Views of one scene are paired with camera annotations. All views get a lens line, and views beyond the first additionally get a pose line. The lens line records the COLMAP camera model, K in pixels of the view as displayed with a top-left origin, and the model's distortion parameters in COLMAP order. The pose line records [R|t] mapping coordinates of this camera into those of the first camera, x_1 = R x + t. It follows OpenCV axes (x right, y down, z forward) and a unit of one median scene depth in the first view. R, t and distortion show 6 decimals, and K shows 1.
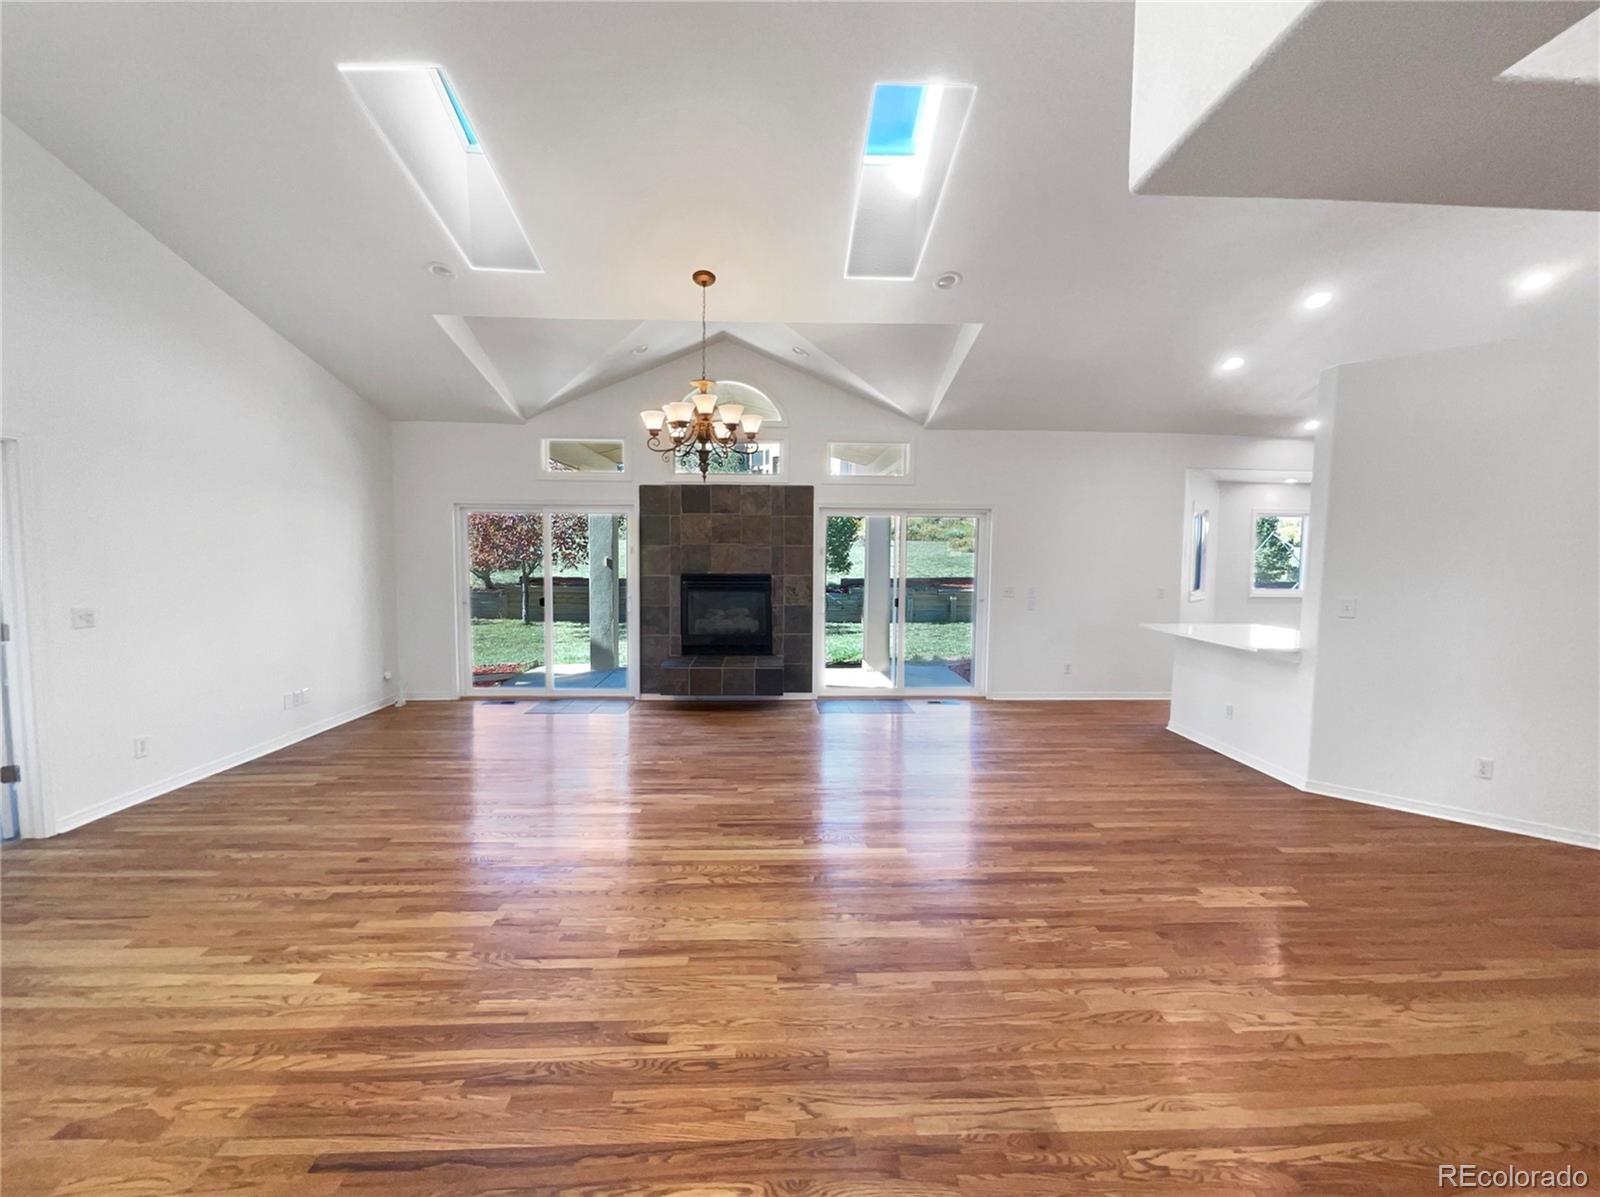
lens RADIAL K [[655.2, 0, 792.9], [0, 655.2, 577.9], [0, 0, 1]] dist [-0.001456, 0.000349]
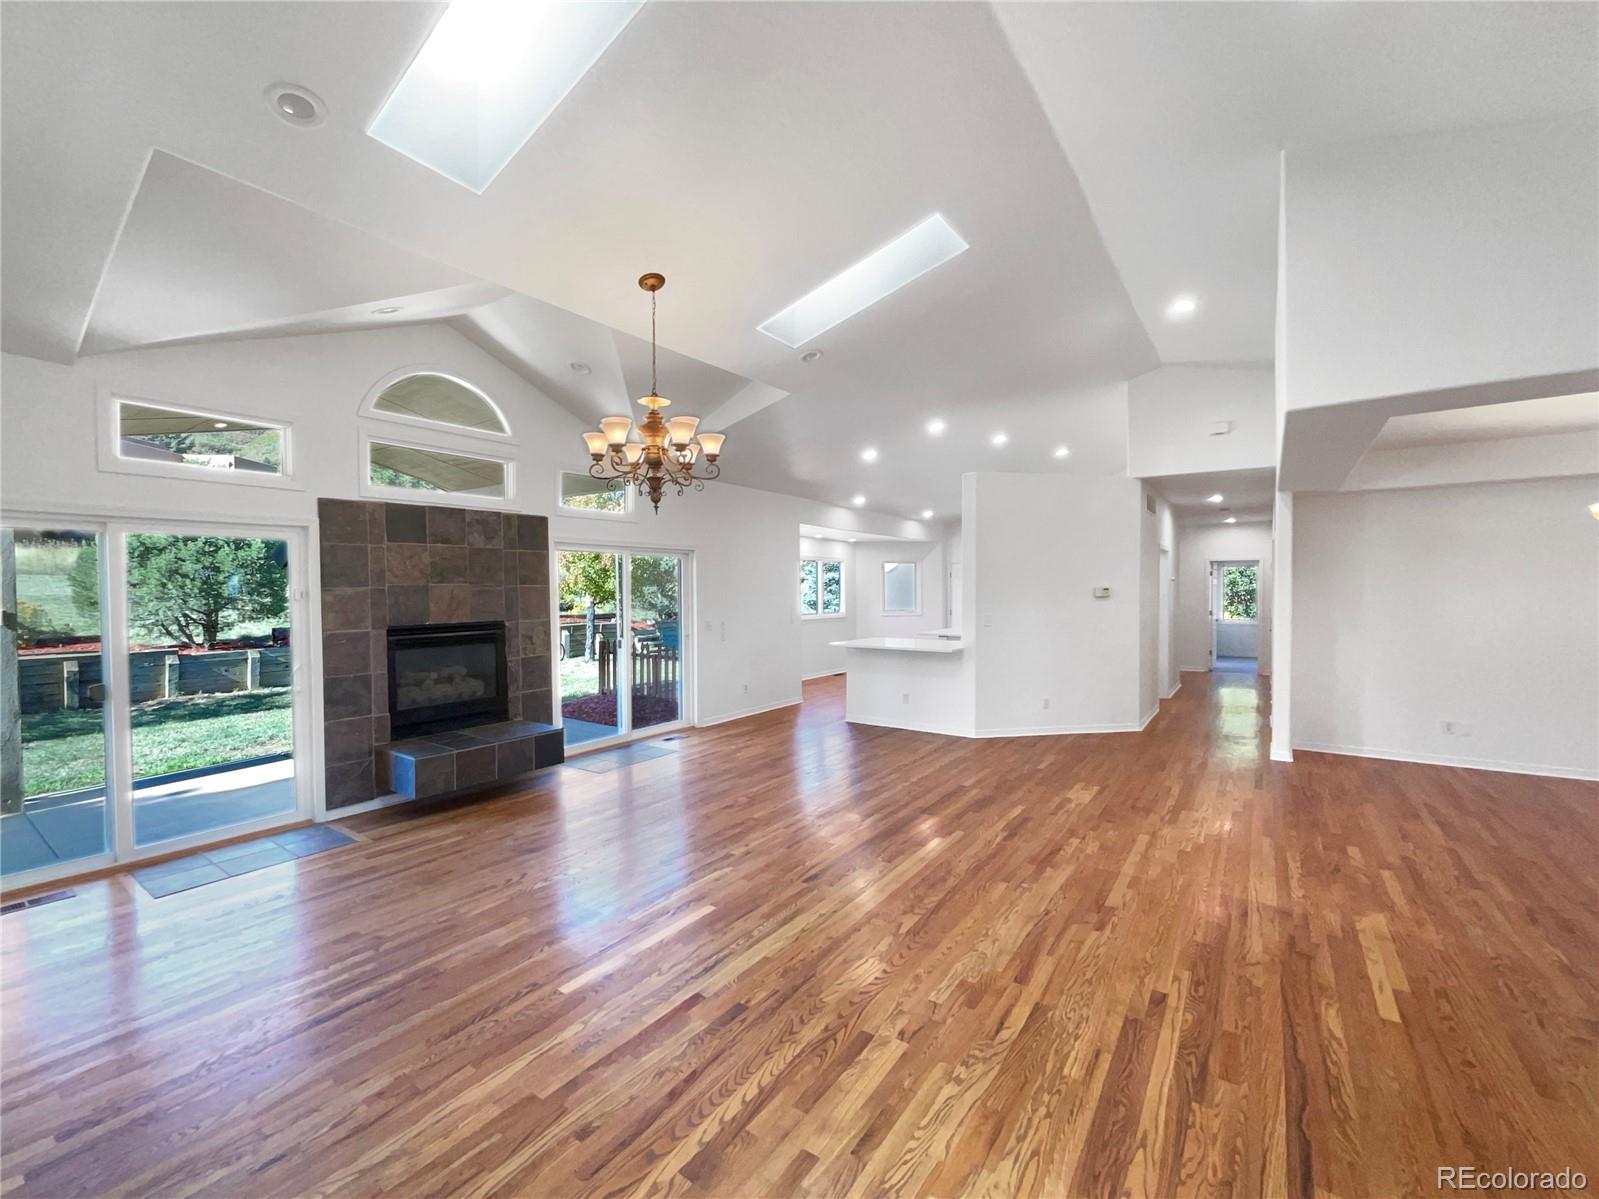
lens RADIAL K [[646.7, 0, 799.5], [0, 646.7, 599.5], [0, 0, 1]] dist [0.000648, 0.000462]
pose [[0.624755, -0.024906, 0.780424, -0.694635], [0.041201, 0.999150, -0.001097, -0.026345], [-0.779733, 0.032840, 0.625250, 0.335535]]
